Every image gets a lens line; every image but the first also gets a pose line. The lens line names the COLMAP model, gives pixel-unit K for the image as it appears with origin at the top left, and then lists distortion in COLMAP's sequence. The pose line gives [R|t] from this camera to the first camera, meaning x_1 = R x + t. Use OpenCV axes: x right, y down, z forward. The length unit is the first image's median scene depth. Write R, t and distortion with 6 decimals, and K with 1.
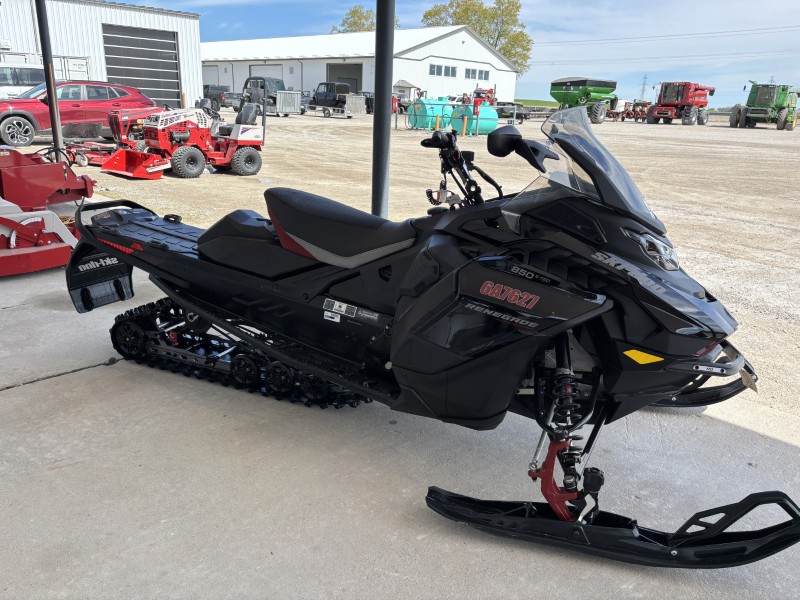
lens RADIAL K [[608.0, 0, 397.9], [0, 608.0, 289.3], [0, 0, 1]] dist [0.052719, -0.059925]
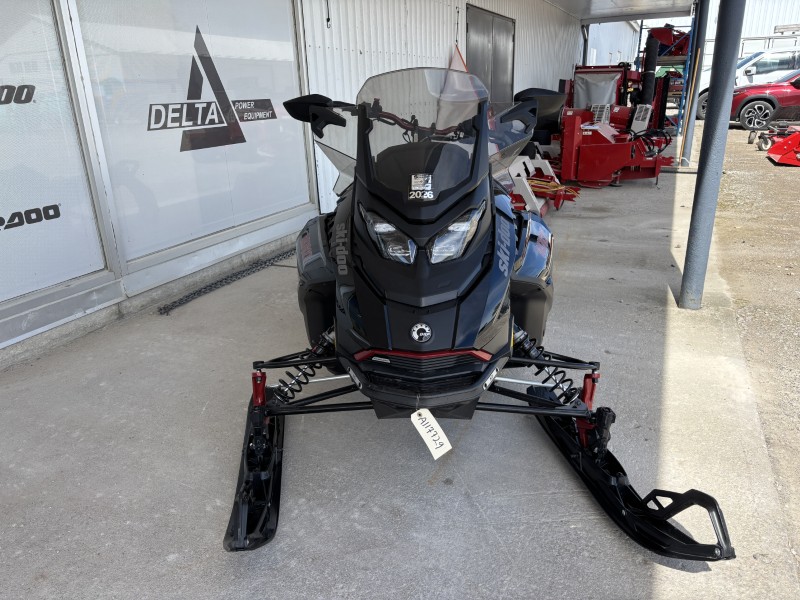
lens RADIAL K [[602.5, 0, 400.0], [0, 602.5, 300.0], [0, 0, 1]] dist [0.050516, -0.052502]
pose [[0.362983, 0.261836, -0.894251, 0.154351], [-0.226568, 0.955706, 0.187865, -0.018893], [0.903831, 0.134417, 0.406229, 0.089661]]
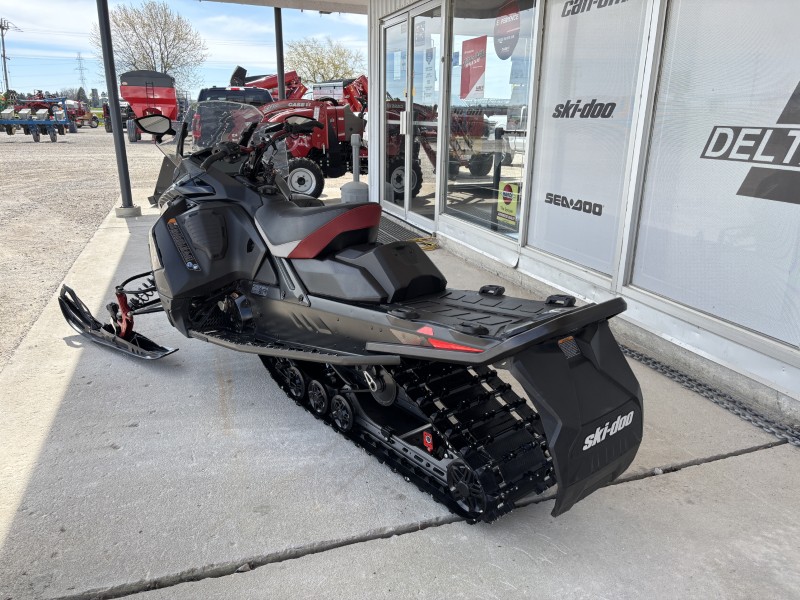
lens RADIAL K [[602.5, 0, 400.0], [0, 602.5, 300.0], [0, 0, 1]] dist [0.050516, -0.052502]
pose [[-0.892353, -0.172106, 0.417237, -0.108298], [0.093235, 0.834211, 0.543507, -0.088704], [-0.441604, 0.523901, -0.728364, 0.287115]]
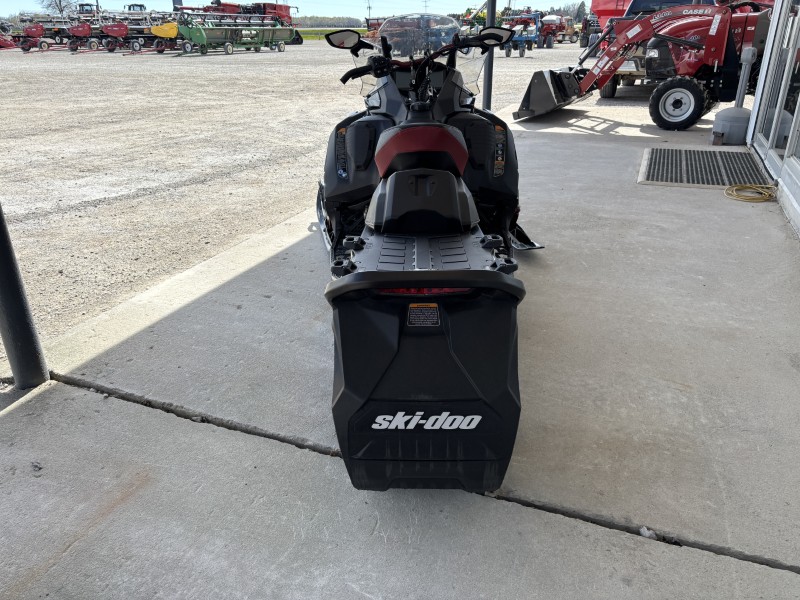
lens RADIAL K [[608.0, 0, 397.9], [0, 608.0, 289.3], [0, 0, 1]] dist [0.052719, -0.059925]
pose [[-0.368960, -0.391045, 0.843180, -0.165733], [0.271816, 0.822128, 0.500223, -0.069597], [-0.888811, 0.413752, -0.197040, 0.218754]]
